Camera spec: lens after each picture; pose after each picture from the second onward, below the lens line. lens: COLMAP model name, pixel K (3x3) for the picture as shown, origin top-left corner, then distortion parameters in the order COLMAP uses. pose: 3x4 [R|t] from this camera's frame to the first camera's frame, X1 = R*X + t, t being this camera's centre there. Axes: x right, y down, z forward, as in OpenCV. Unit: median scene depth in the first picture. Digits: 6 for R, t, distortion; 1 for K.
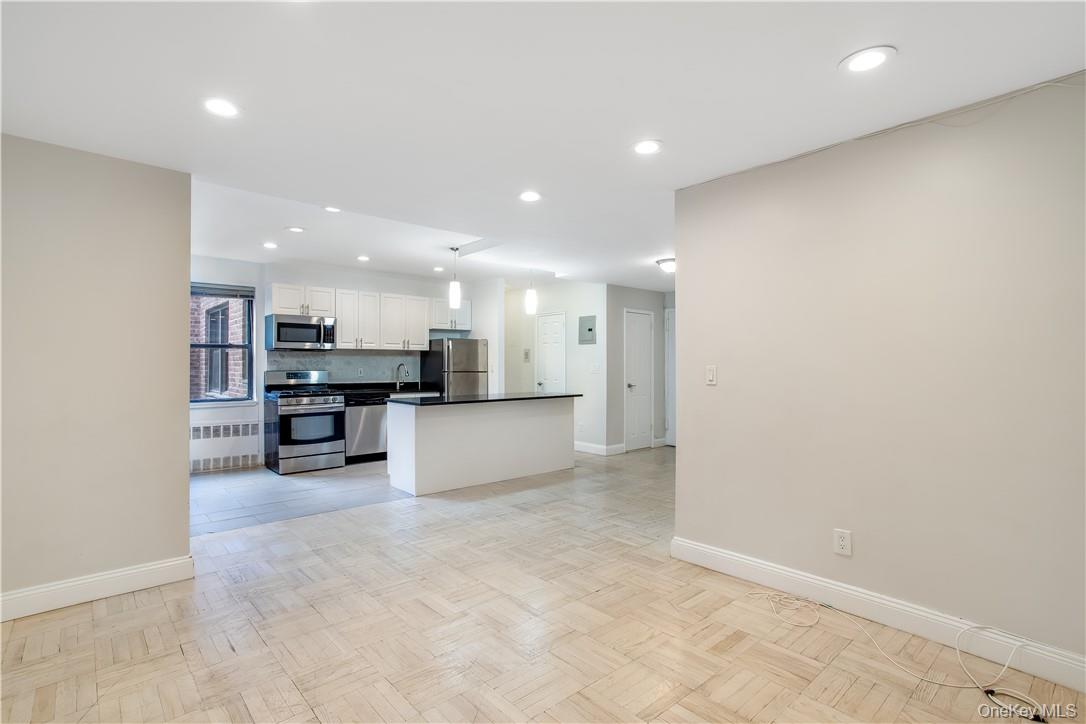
lens RADIAL K [[530.1, 0, 543.0], [0, 530.1, 362.0], [0, 0, 1]] dist [-0.051036, 0.029326]
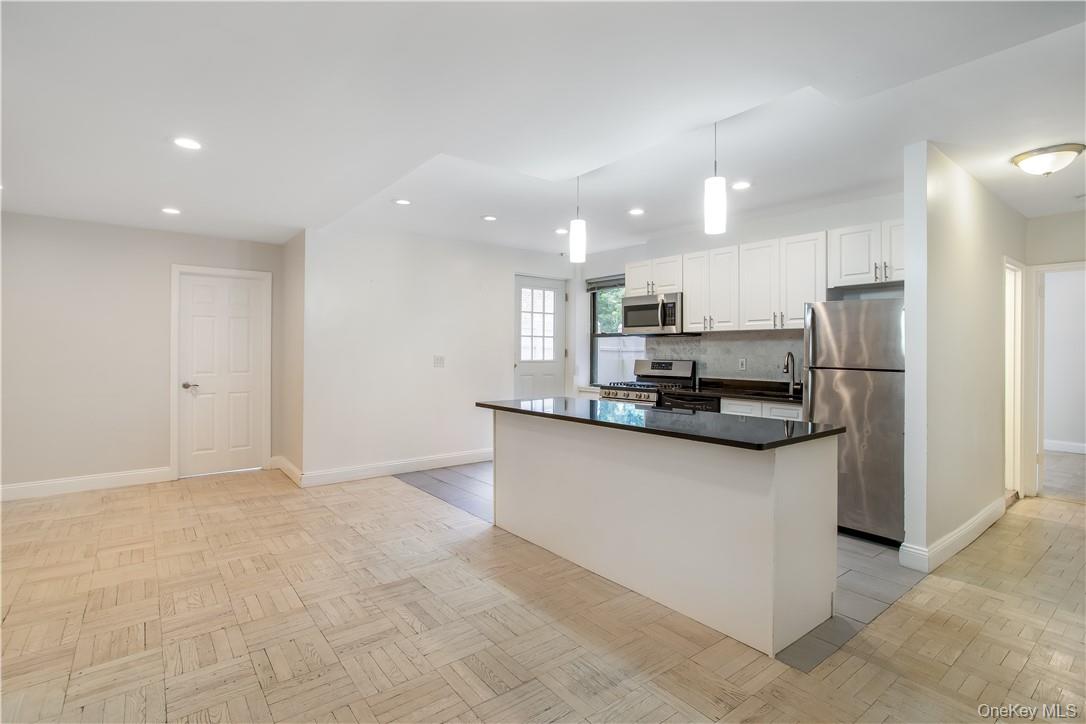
lens RADIAL K [[525.8, 0, 542.0], [0, 525.8, 357.9], [0, 0, 1]] dist [-0.049976, 0.028768]
pose [[-0.062878, 0.011642, -0.997953, 0.400550], [-0.001079, 0.999931, 0.011733, 0.003343], [0.998021, 0.001815, -0.062861, 0.879654]]
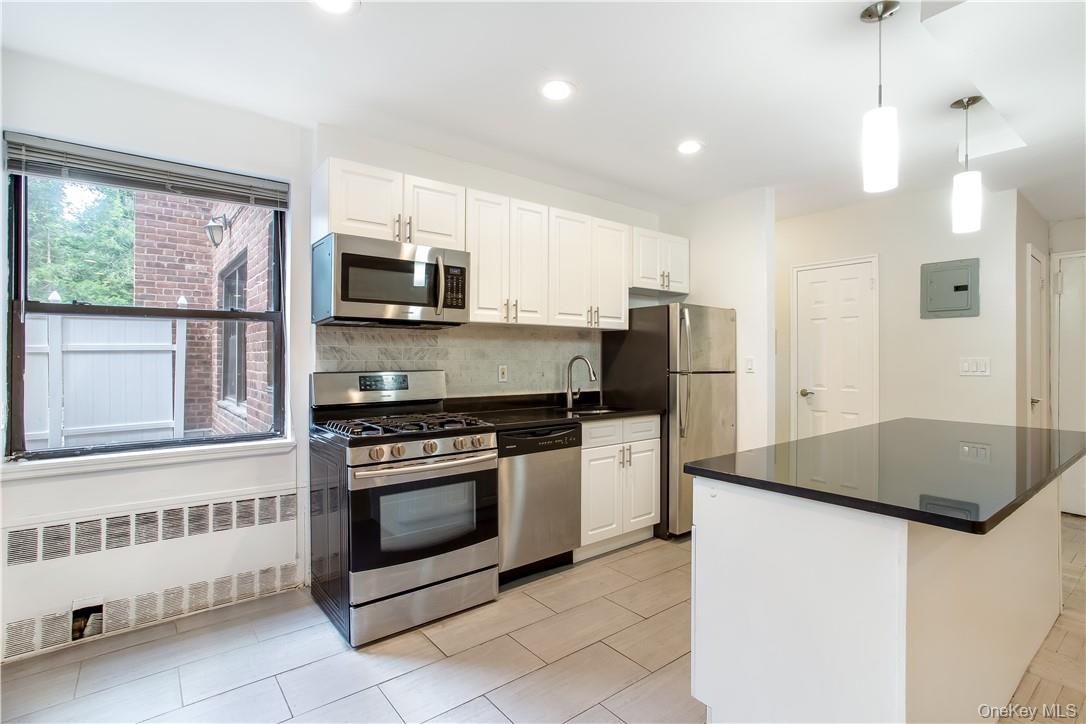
lens RADIAL K [[525.8, 0, 542.0], [0, 525.8, 357.9], [0, 0, 1]] dist [-0.049976, 0.028768]
pose [[0.998165, 0.001760, -0.060526, -0.316630], [-0.001486, 0.999988, 0.004581, 0.003026], [0.060534, -0.004482, 0.998156, 0.585860]]
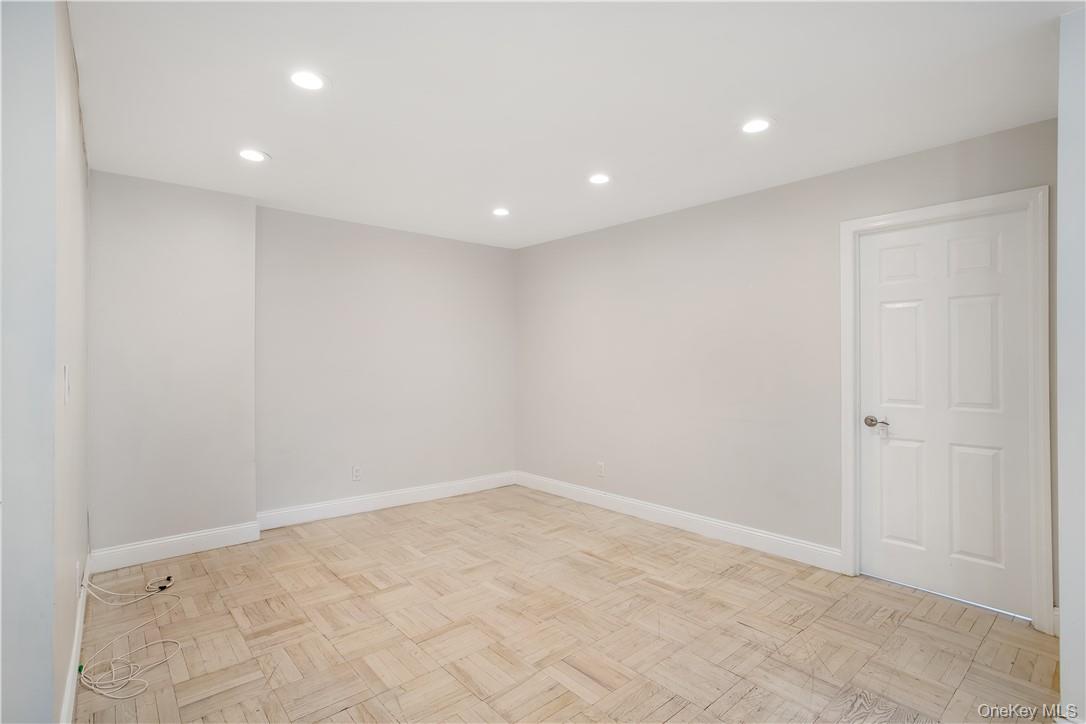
lens RADIAL K [[514.3, 0, 543.7], [0, 514.3, 356.7], [0, 0, 1]] dist [-0.042302, 0.026553]
pose [[-0.999944, -0.000927, 0.010568, -0.068705], [-0.001079, 0.999895, -0.014447, 0.003630], [-0.010553, -0.014458, -0.999840, 0.749926]]
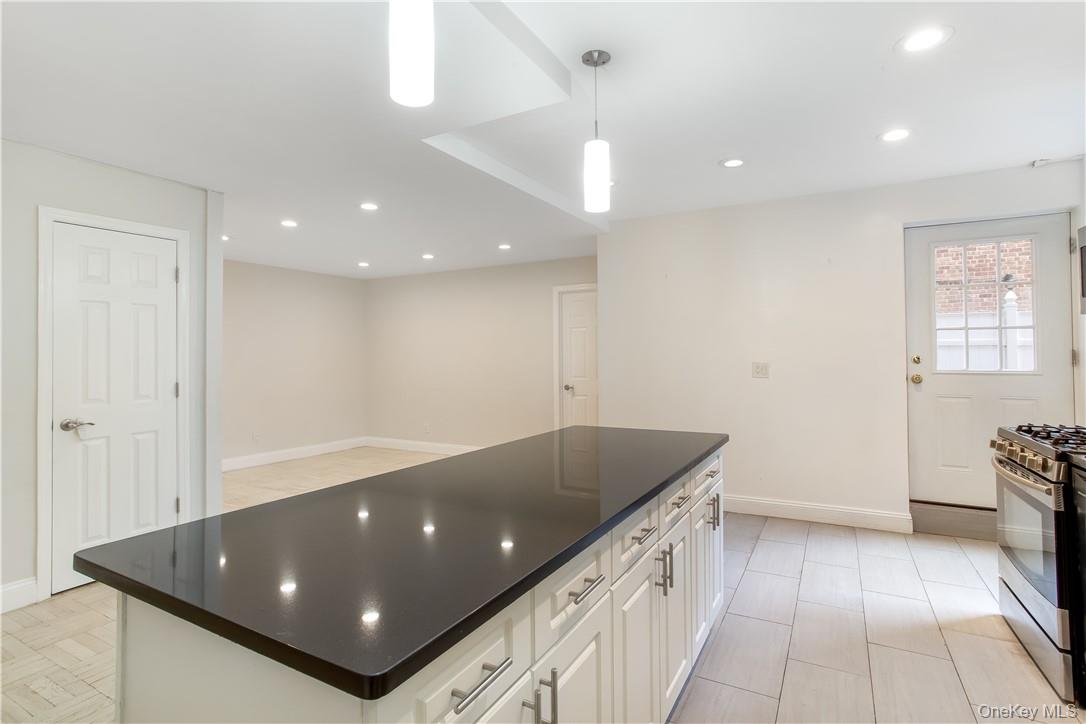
lens RADIAL K [[525.8, 0, 542.0], [0, 525.8, 357.9], [0, 0, 1]] dist [-0.049976, 0.028768]
pose [[-0.944438, 0.005667, -0.328640, -0.004841], [0.006652, 0.999976, -0.001872, 0.003542], [0.328622, -0.003954, -0.944453, 1.176496]]
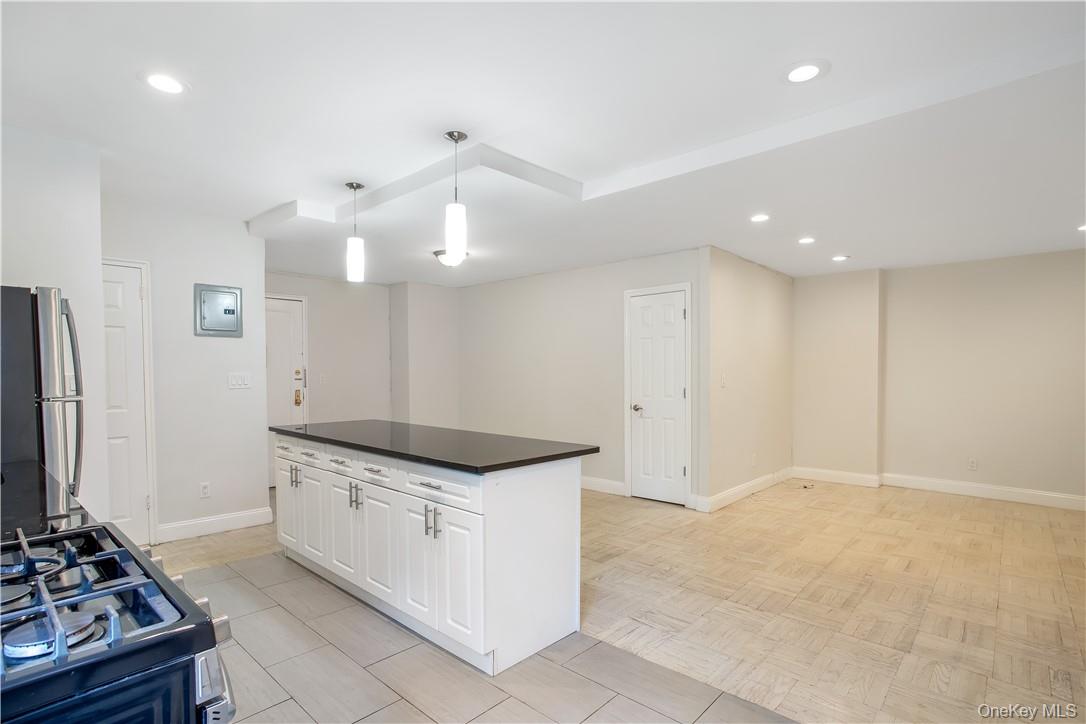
lens RADIAL K [[537.2, 0, 540.2], [0, 537.2, 392.3], [0, 0, 1]] dist [-0.045853, 0.030427]
pose [[-0.101524, -0.038290, 0.994096, -0.588091], [-0.003218, 0.999266, 0.038161, 0.002048], [-0.994828, 0.000675, -0.101573, 0.858034]]
